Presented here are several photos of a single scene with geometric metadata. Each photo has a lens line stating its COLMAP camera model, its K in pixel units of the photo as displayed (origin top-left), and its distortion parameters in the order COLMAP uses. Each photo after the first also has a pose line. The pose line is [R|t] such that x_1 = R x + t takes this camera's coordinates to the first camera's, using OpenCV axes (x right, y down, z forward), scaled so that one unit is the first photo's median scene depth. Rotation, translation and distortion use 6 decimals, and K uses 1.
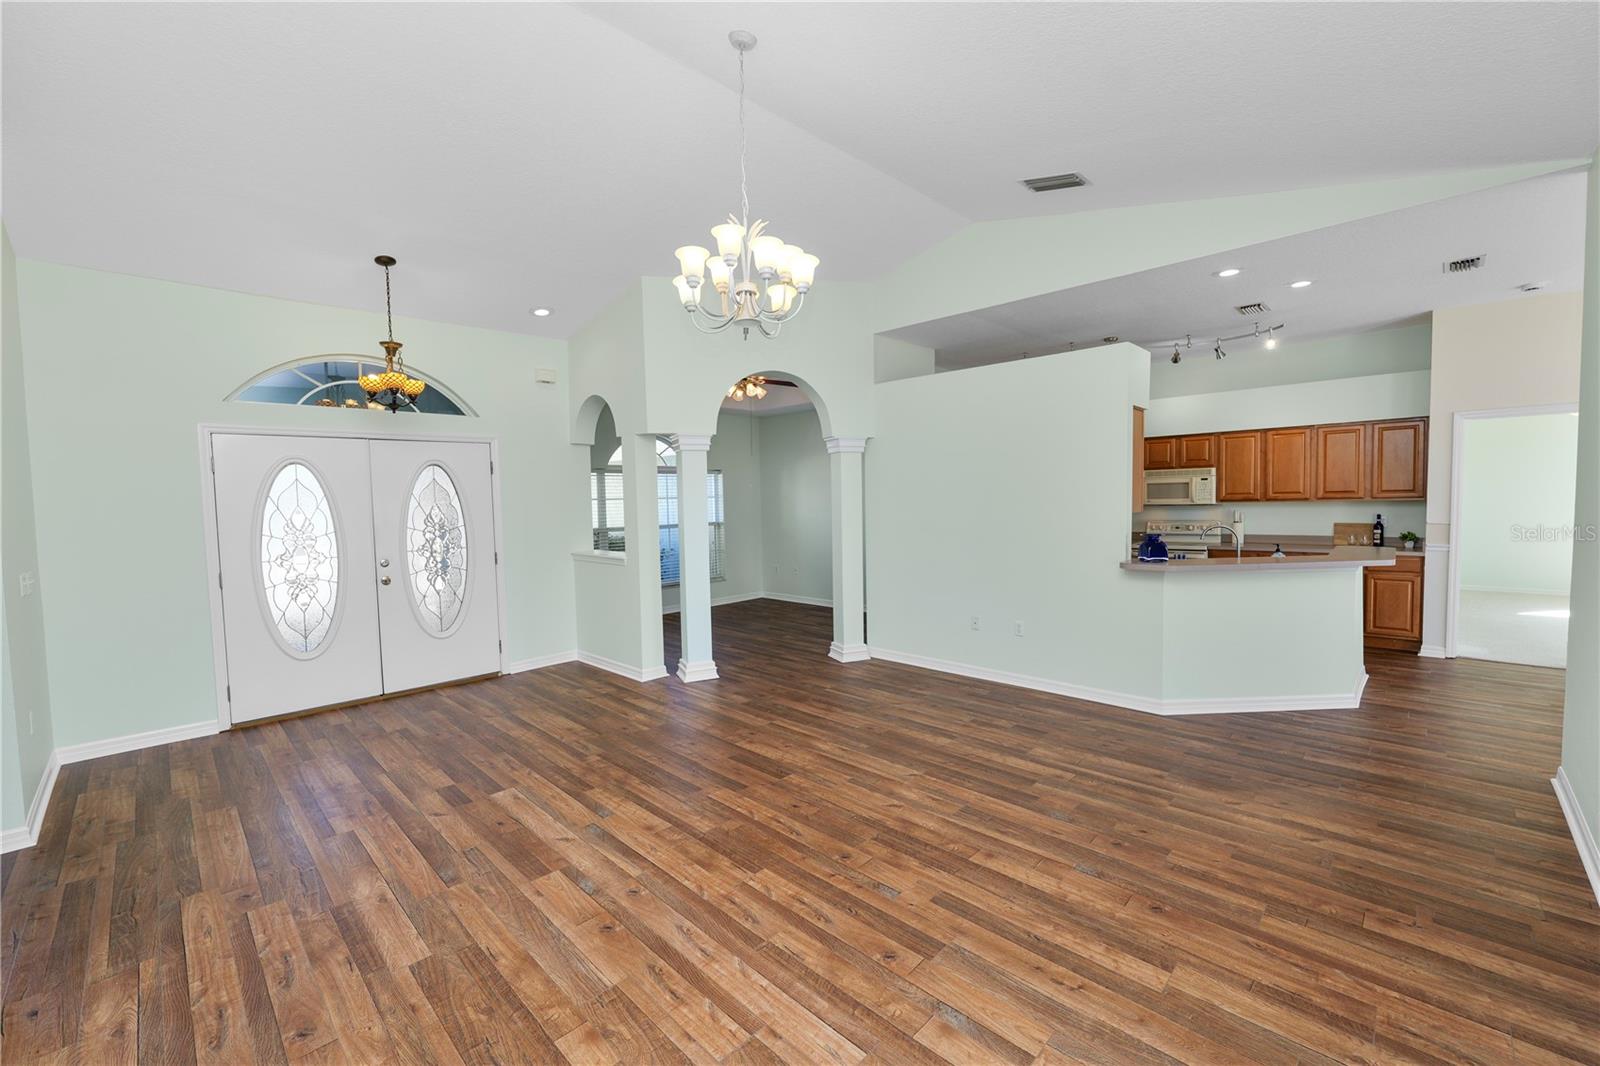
lens RADIAL K [[651.7, 0, 797.9], [0, 651.7, 531.4], [0, 0, 1]] dist [-0.013962, 0.001390]
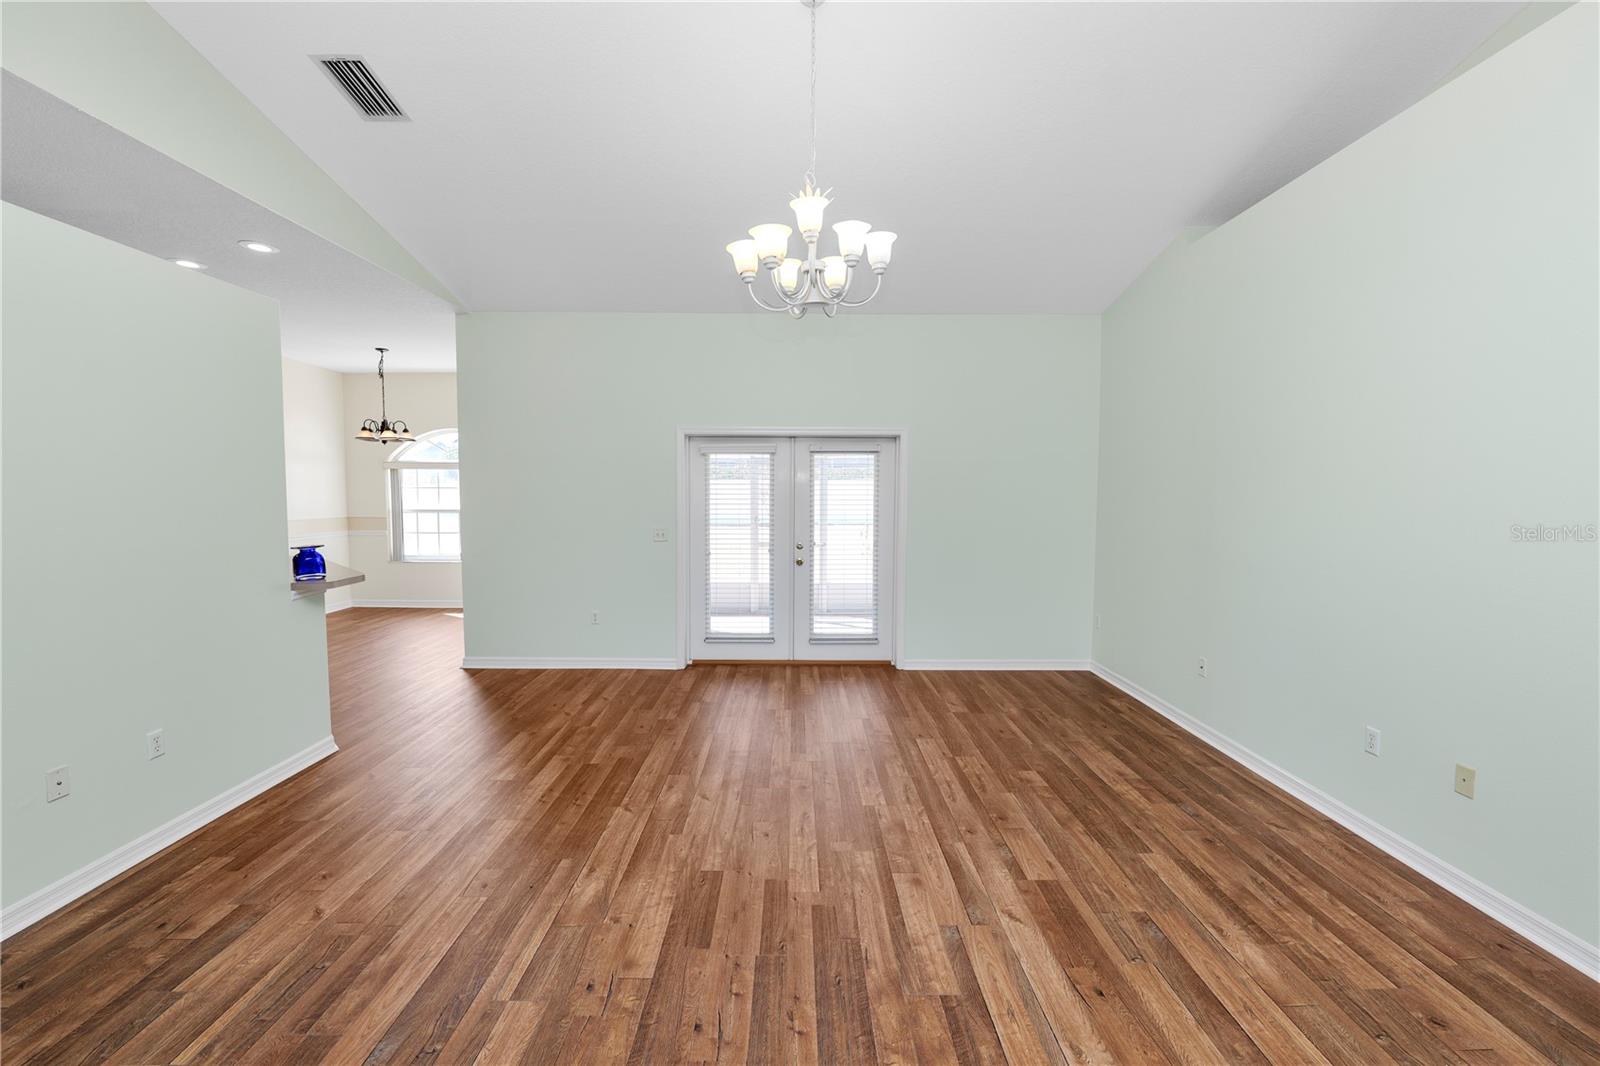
lens RADIAL K [[651.7, 0, 799.3], [0, 651.7, 534.1], [0, 0, 1]] dist [-0.013962, 0.001390]
pose [[-0.706428, -0.029918, 0.707152, -0.641862], [0.051075, 0.994347, 0.093092, -0.074513], [-0.705940, 0.101880, -0.700906, 1.505316]]
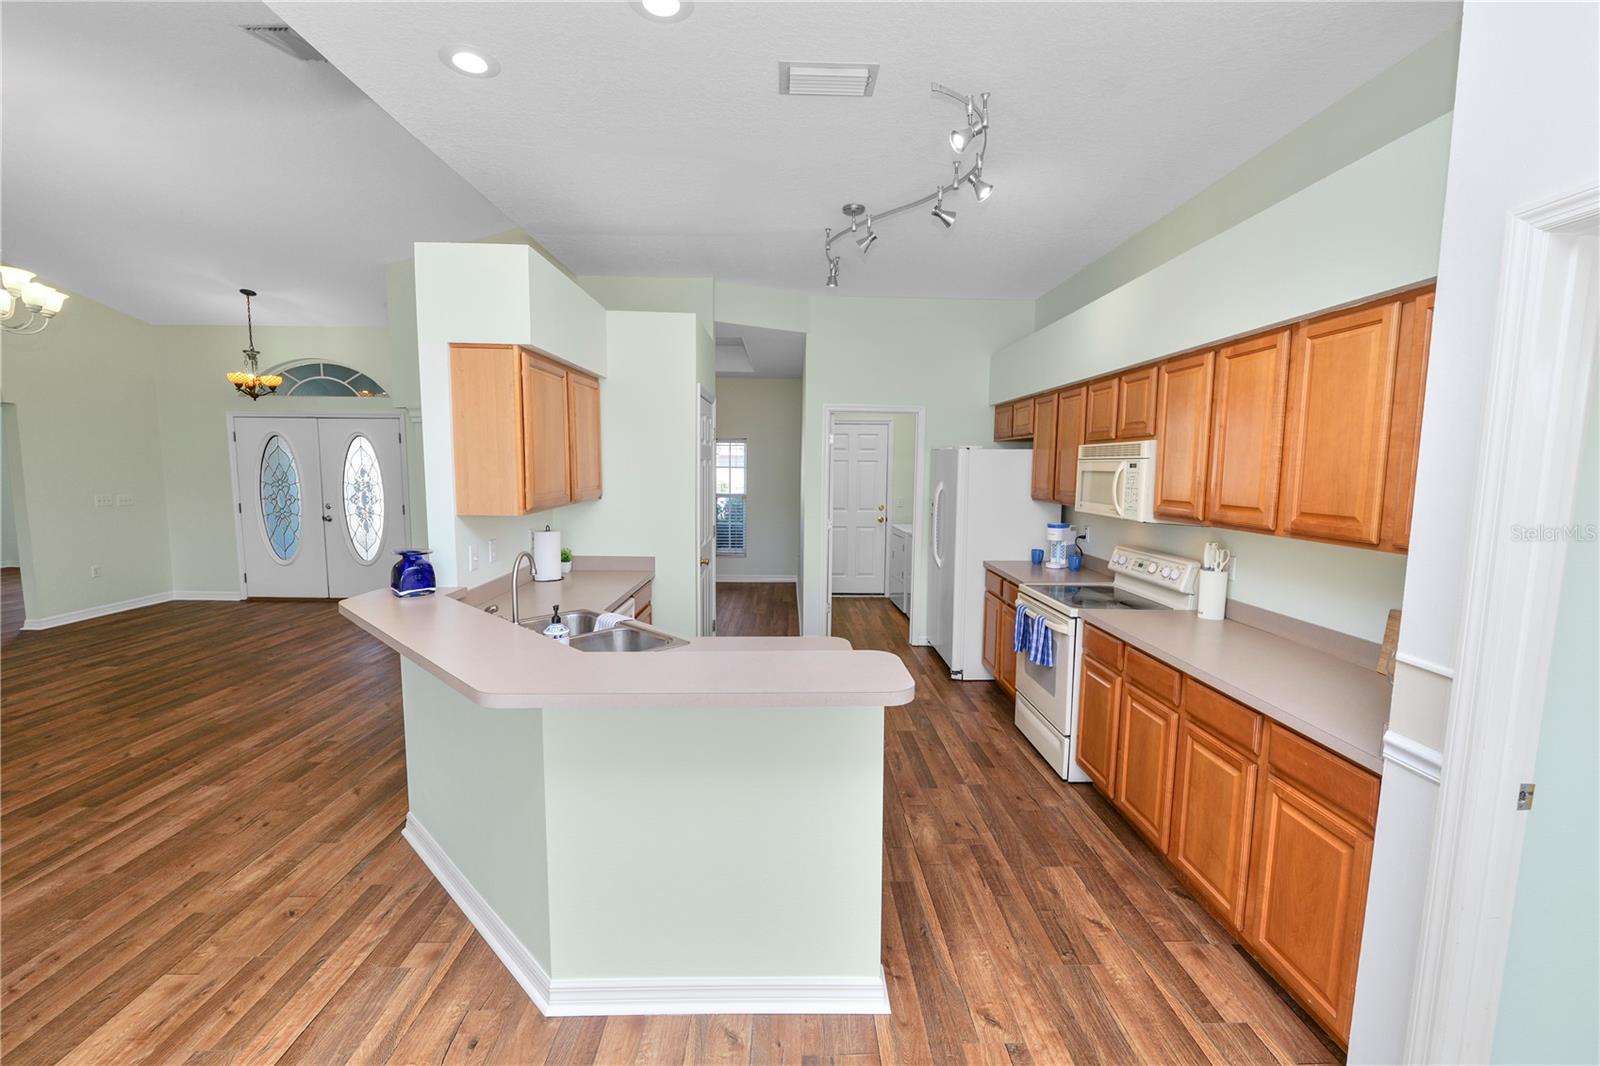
lens RADIAL K [[651.7, 0, 801.4], [0, 651.7, 530.1], [0, 0, 1]] dist [-0.013962, 0.001390]
pose [[0.716177, 0.101784, -0.690457, 1.653550], [-0.065760, 0.994748, 0.078432, -0.118550], [0.694814, -0.010767, 0.719109, 1.076712]]
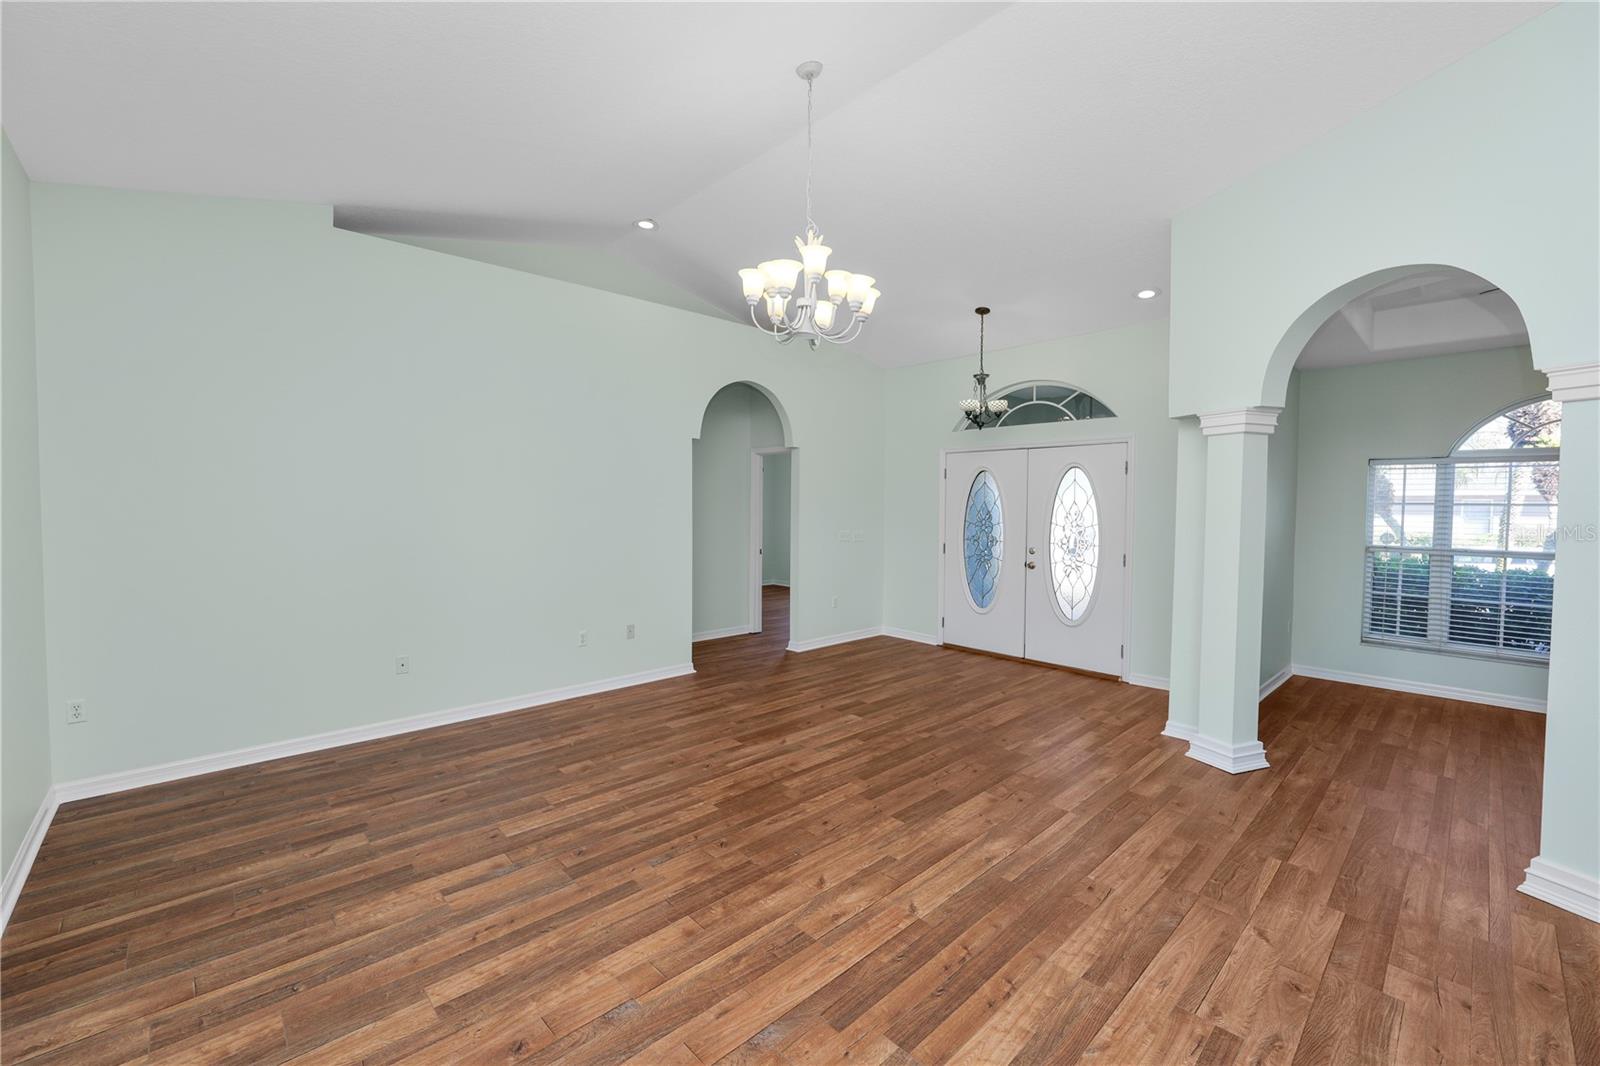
lens RADIAL K [[651.7, 0, 797.4], [0, 651.7, 524.8], [0, 0, 1]] dist [-0.013962, 0.001390]
pose [[-0.040923, 0.055601, -0.997614, 0.894085], [-0.061677, 0.996406, 0.058063, -0.064743], [0.997257, 0.063906, -0.037347, 0.932082]]
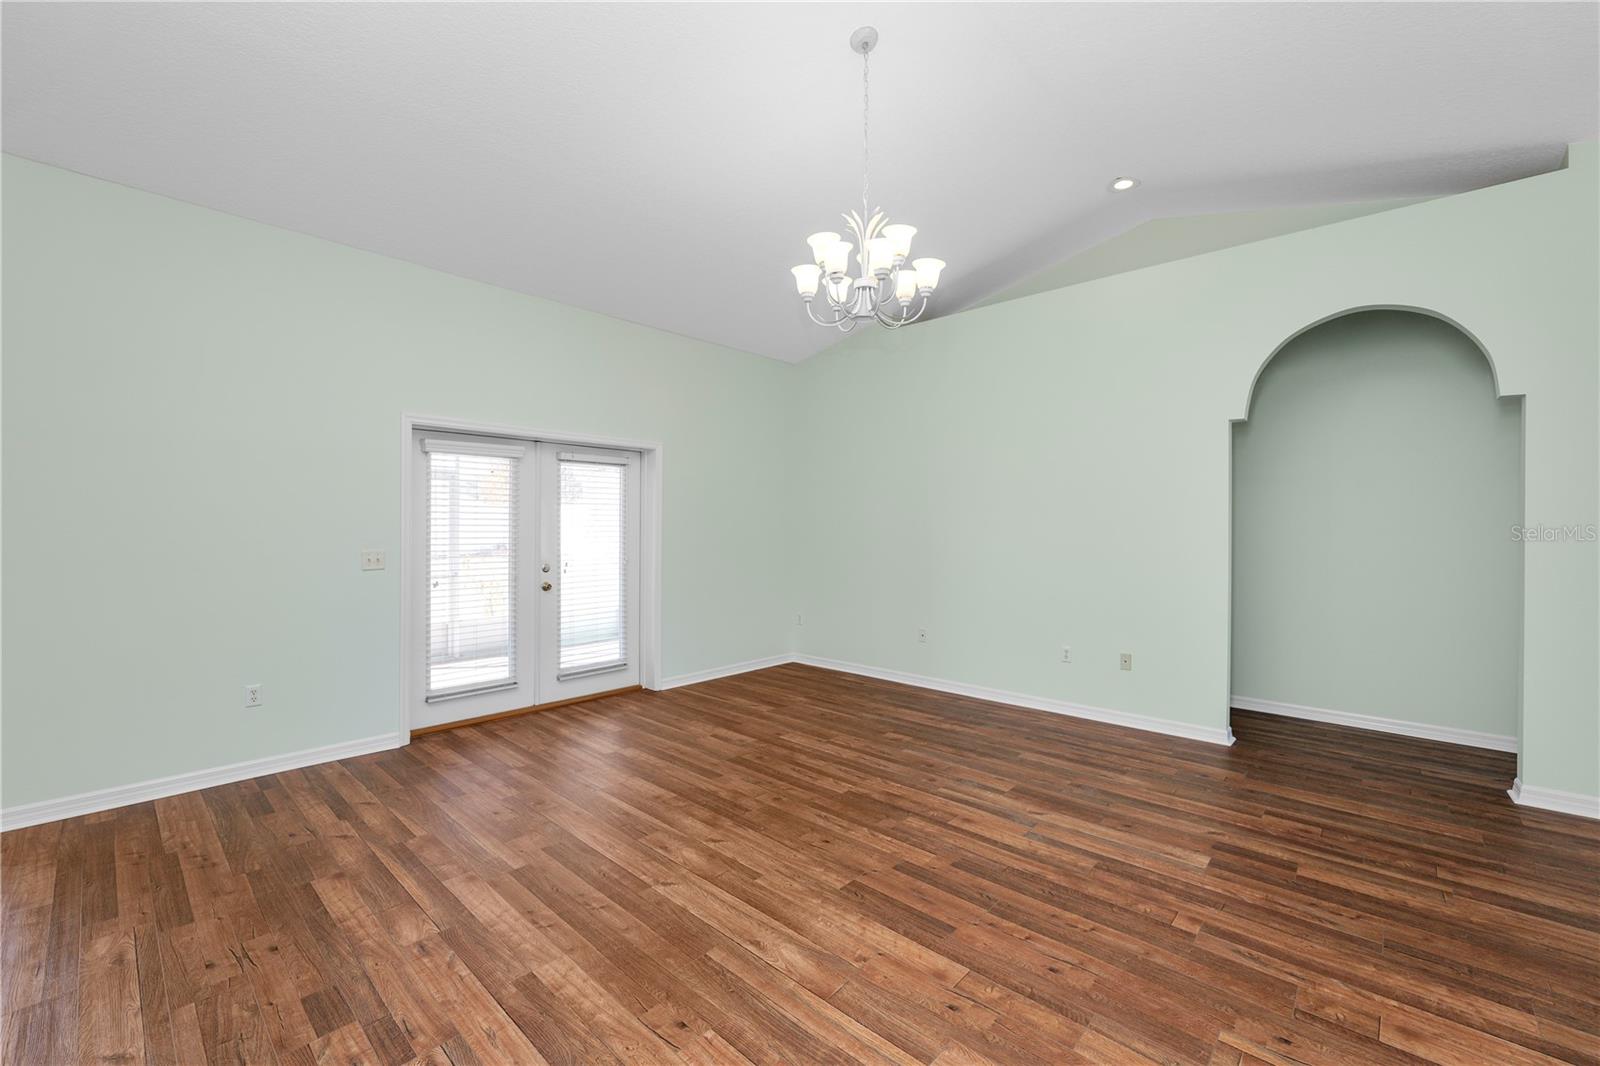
lens RADIAL K [[651.7, 0, 798.1], [0, 651.7, 526.9], [0, 0, 1]] dist [-0.013962, 0.001390]
pose [[-0.999241, 0.016299, -0.035388, 0.056966], [0.014182, 0.998141, 0.059280, -0.056292], [0.036288, 0.058733, -0.997614, 1.790096]]
